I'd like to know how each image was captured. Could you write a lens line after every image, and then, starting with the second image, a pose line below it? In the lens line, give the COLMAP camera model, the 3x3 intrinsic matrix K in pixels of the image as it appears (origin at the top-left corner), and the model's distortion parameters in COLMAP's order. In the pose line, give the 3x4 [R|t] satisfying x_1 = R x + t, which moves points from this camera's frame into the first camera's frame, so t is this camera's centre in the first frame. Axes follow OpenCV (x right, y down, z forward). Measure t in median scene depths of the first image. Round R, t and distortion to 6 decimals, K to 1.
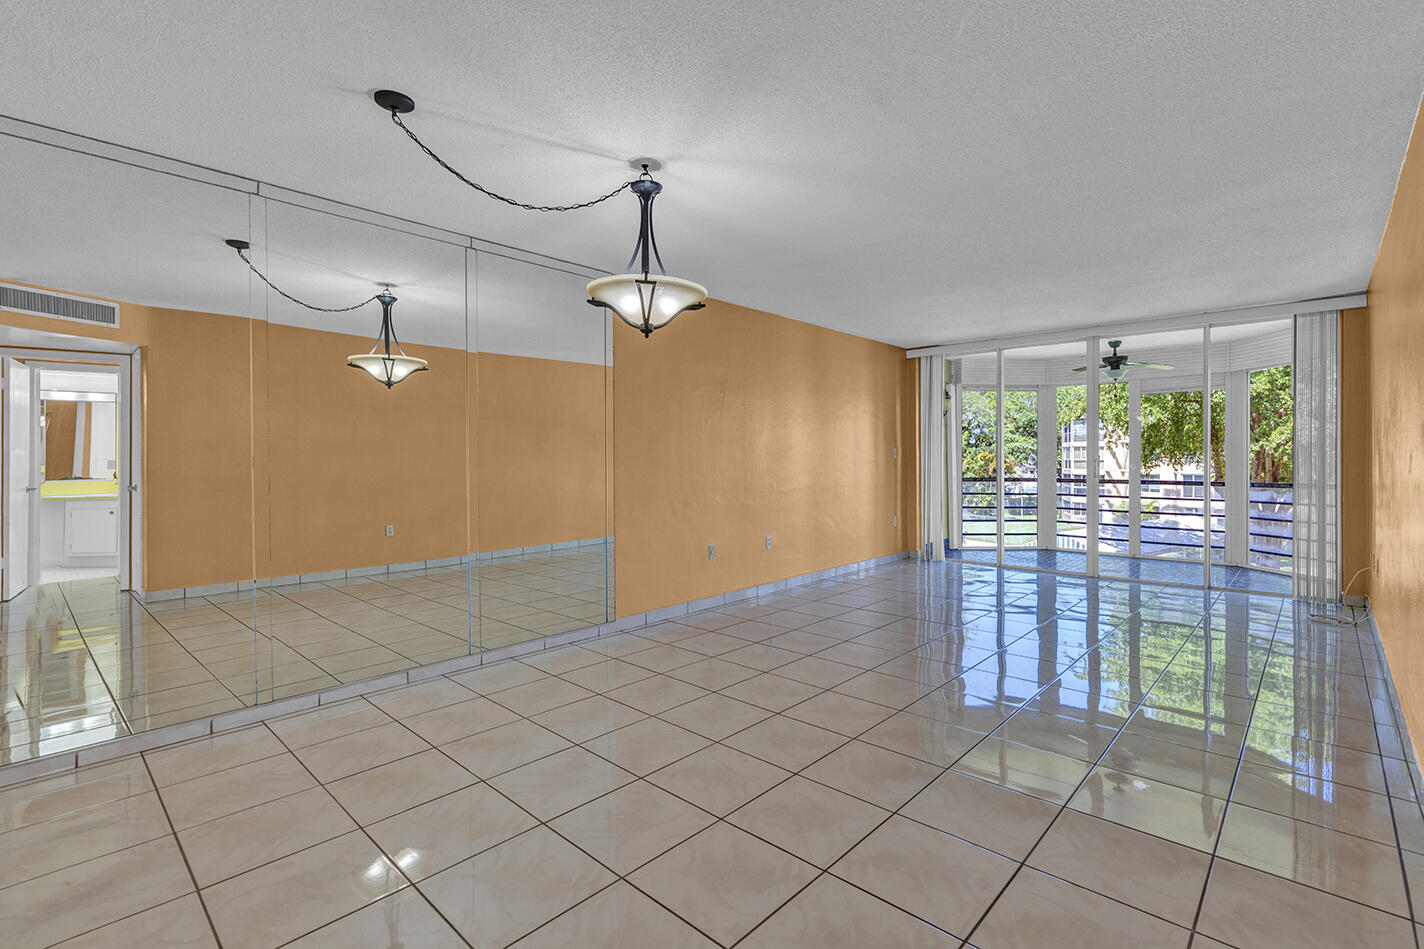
lens RADIAL K [[644.0, 0, 737.9], [0, 644.0, 457.7], [0, 0, 1]] dist [-0.005135, -0.000081]
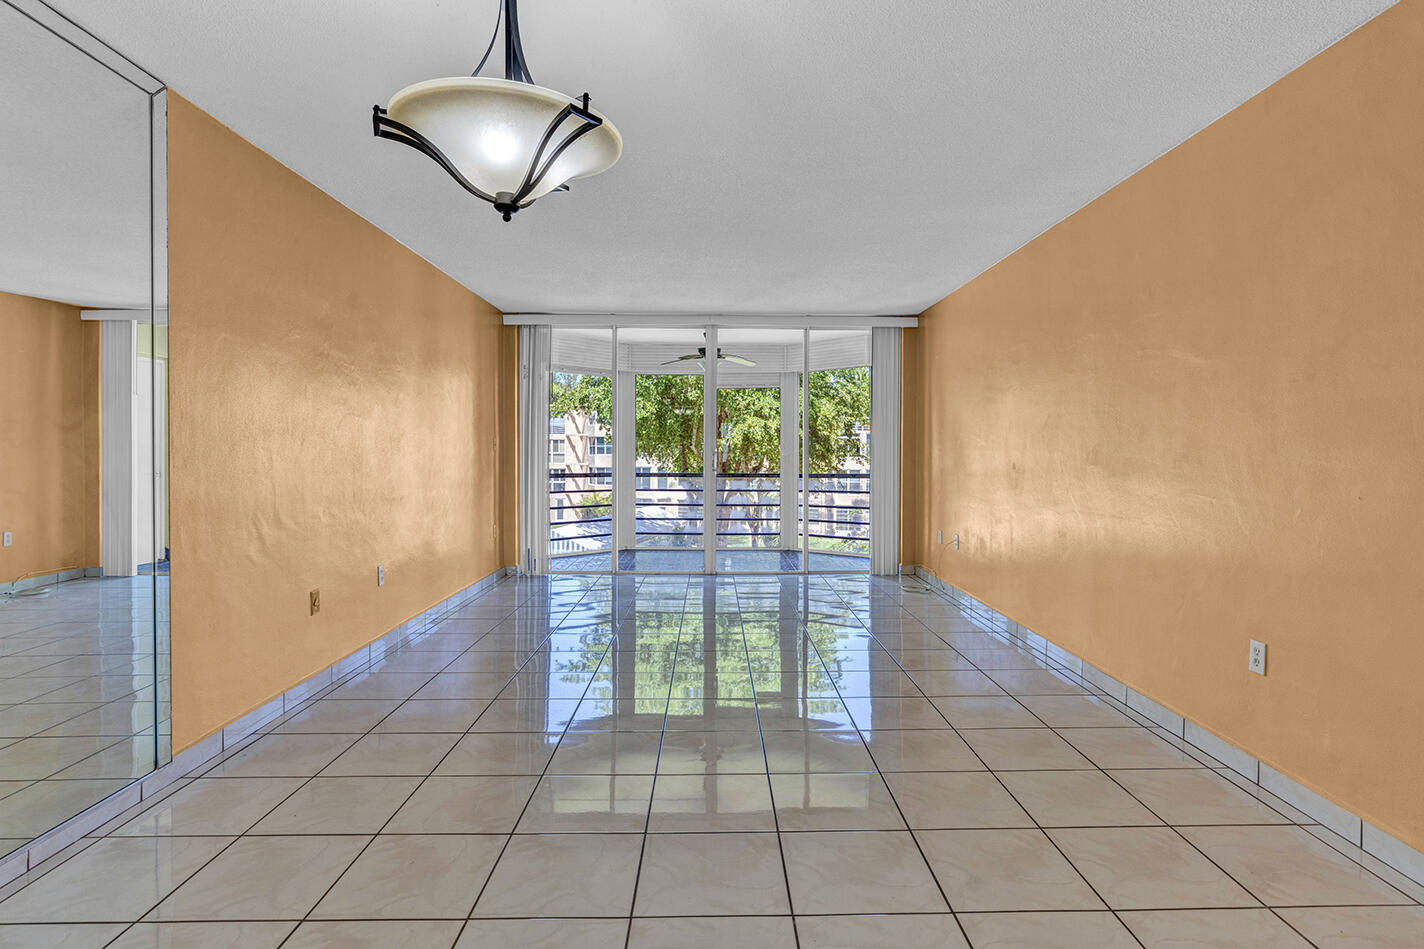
lens RADIAL K [[735.0, 0, 725.3], [0, 735.0, 457.2], [0, 0, 1]] dist [0.004002, 0.001271]
pose [[0.729188, -0.002137, 0.684310, -0.166009], [-0.003917, 0.999966, 0.007297, 0.001318], [-0.684302, -0.008001, 0.729155, 0.161088]]
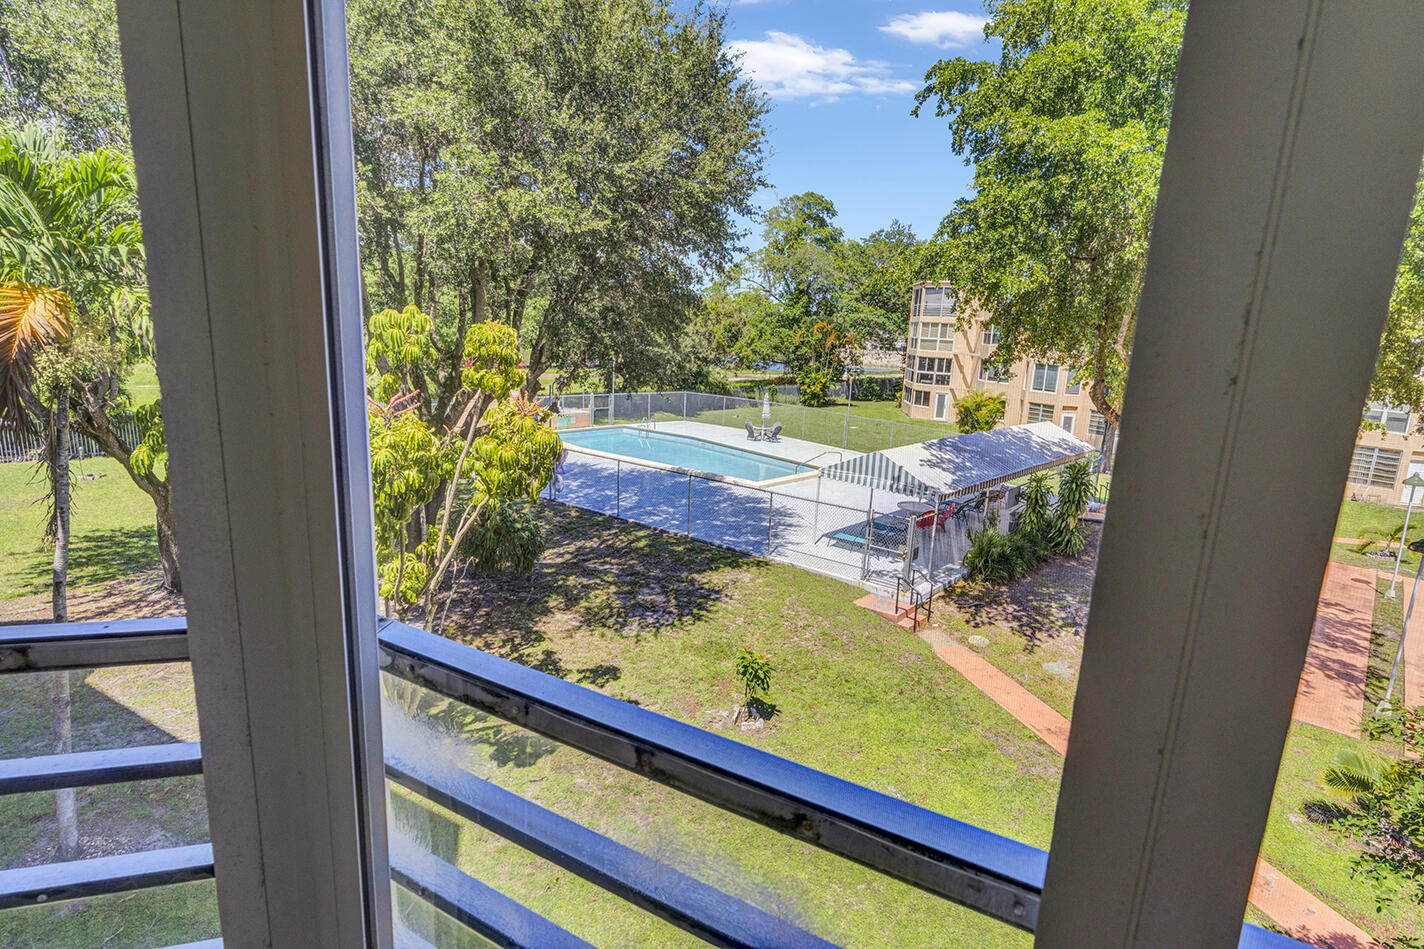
lens RADIAL K [[735.2, 0, 720.9], [0, 735.2, 496.6], [0, 0, 1]] dist [-0.025807, 0.000542]
pose [[0.975945, -0.000548, 0.218015, 0.630729], [-0.050890, 0.971800, 0.230252, -0.026341], [-0.211993, -0.235808, 0.948395, 1.067850]]
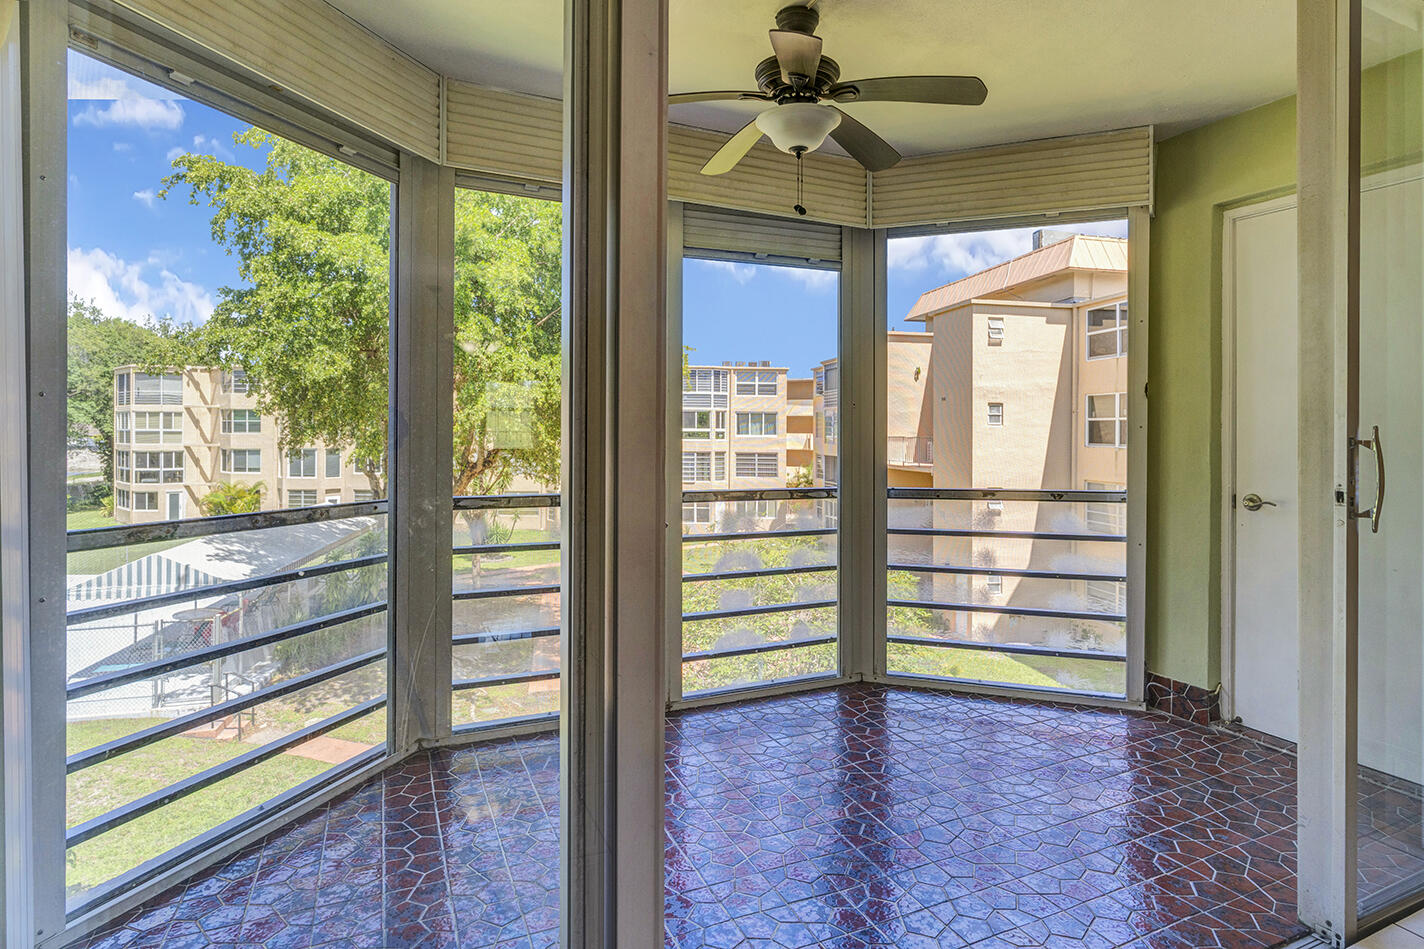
lens RADIAL K [[759.6, 0, 725.9], [0, 759.6, 432.5], [0, 0, 1]] dist [-0.012915, 0.000984]
pose [[0.396905, 0.004990, 0.917846, 0.273979], [-0.010141, 0.999948, -0.001051, 0.001374], [-0.917804, -0.008891, 0.396935, 0.896406]]
